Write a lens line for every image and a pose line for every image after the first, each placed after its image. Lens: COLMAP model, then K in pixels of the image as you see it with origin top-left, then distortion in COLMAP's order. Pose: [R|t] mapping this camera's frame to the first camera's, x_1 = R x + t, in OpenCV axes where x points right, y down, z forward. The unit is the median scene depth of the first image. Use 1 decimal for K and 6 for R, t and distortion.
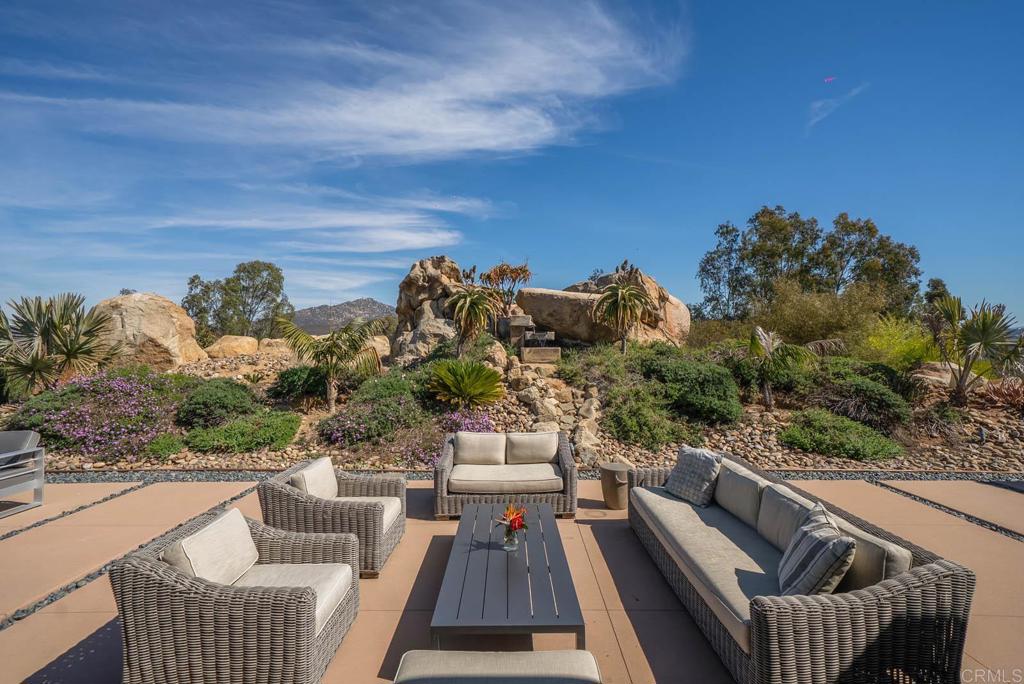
lens RADIAL K [[515.4, 0, 511.3], [0, 515.4, 337.1], [0, 0, 1]] dist [0.019922, 0.000841]
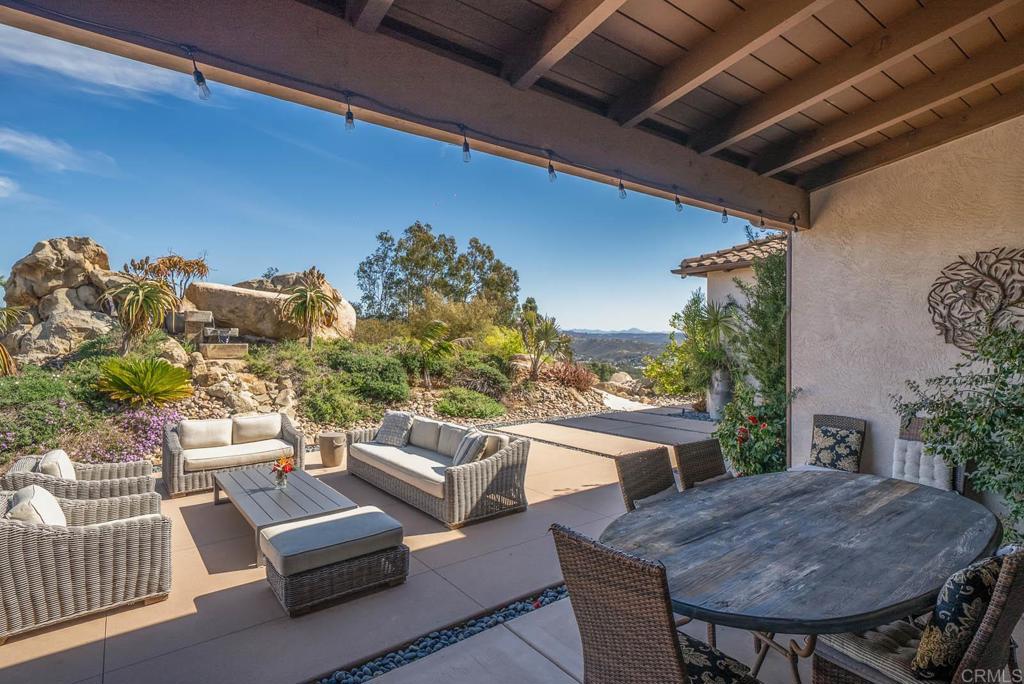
lens RADIAL K [[515.4, 0, 511.3], [0, 515.4, 337.1], [0, 0, 1]] dist [0.019922, 0.000841]
pose [[0.793783, 0.008210, 0.608146, -0.139690], [-0.011890, 0.999927, 0.002021, -0.001940], [-0.608085, -0.008835, 0.793822, -0.183868]]
